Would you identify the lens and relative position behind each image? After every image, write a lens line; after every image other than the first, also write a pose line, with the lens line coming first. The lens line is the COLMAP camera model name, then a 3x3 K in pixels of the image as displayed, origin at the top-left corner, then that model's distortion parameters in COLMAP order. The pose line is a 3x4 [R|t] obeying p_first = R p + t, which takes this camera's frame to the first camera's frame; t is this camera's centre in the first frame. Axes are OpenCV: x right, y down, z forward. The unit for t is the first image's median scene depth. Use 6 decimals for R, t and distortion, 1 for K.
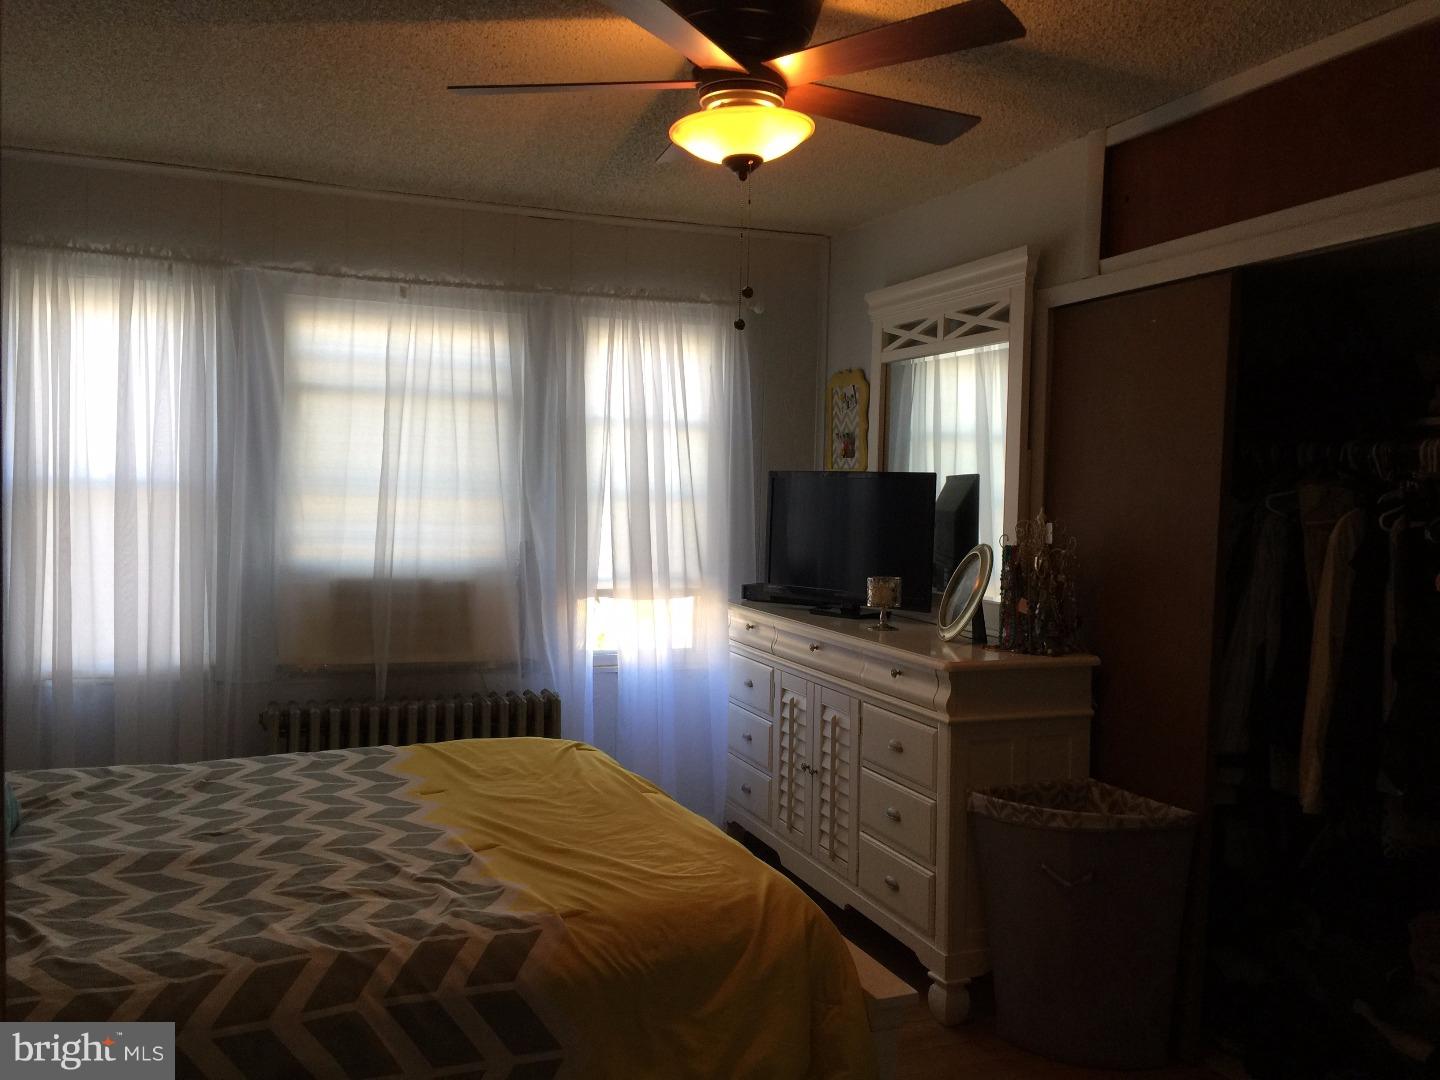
lens RADIAL K [[1213.2, 0, 706.9], [0, 1213.2, 527.5], [0, 0, 1]] dist [0.076425, -0.085956]
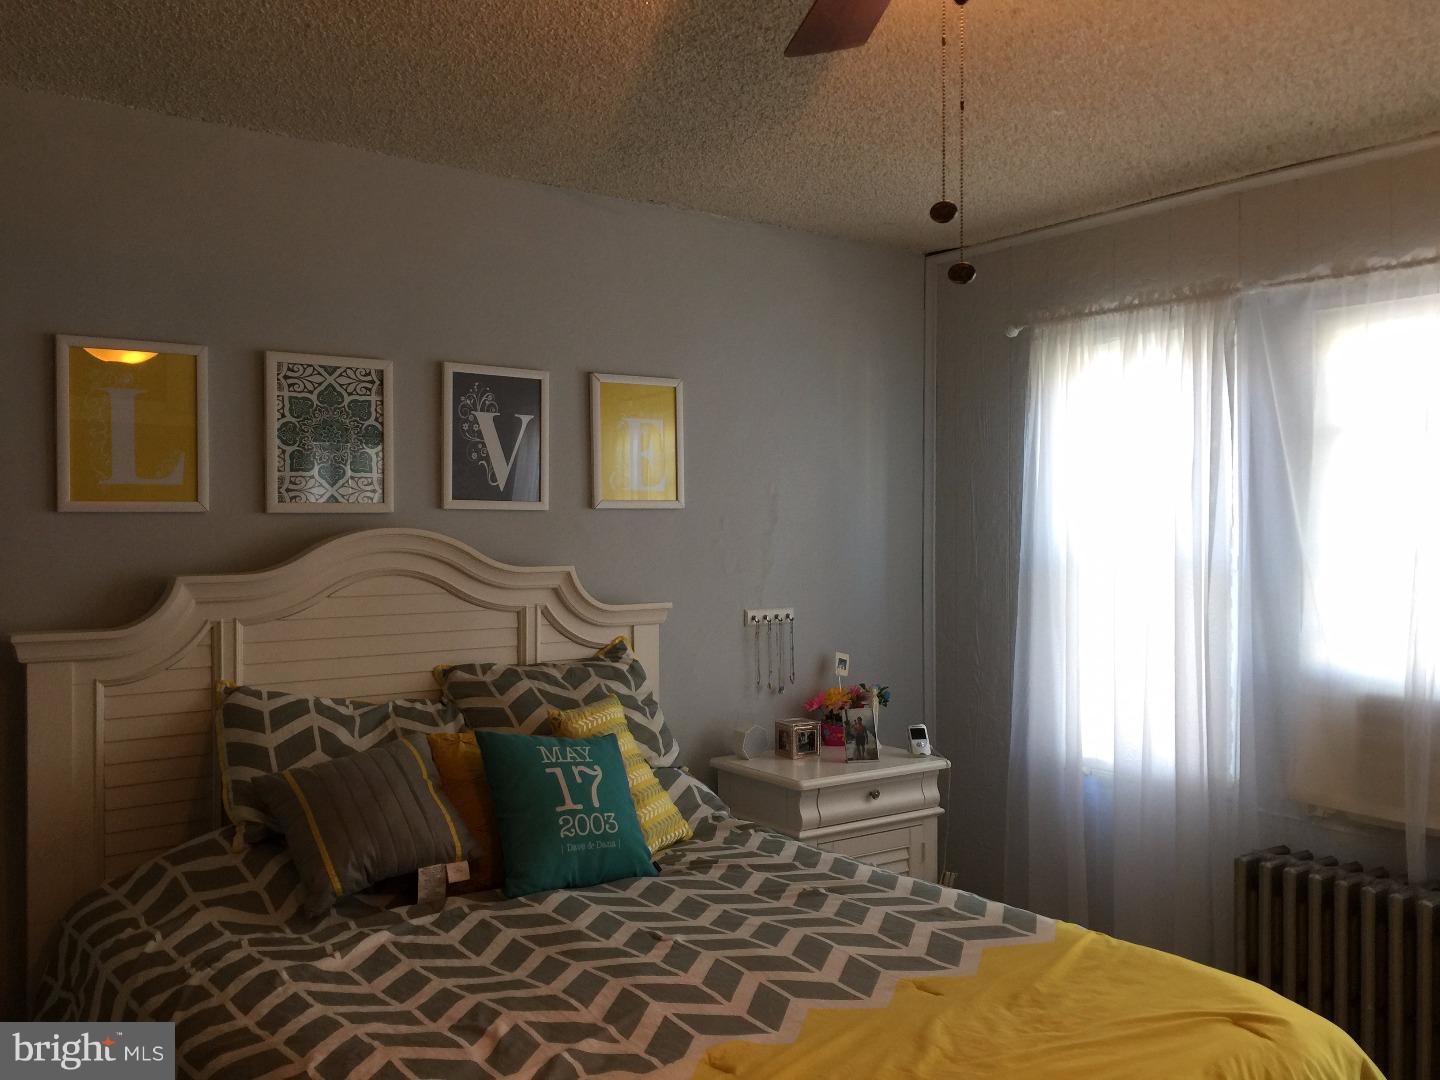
lens RADIAL K [[1213.2, 0, 706.9], [0, 1213.2, 527.5], [0, 0, 1]] dist [0.076425, -0.085956]
pose [[0.255687, -0.024478, -0.966450, 0.318320], [-0.033801, 0.998842, -0.034240, -0.019520], [0.966169, 0.041421, 0.254563, 0.482643]]
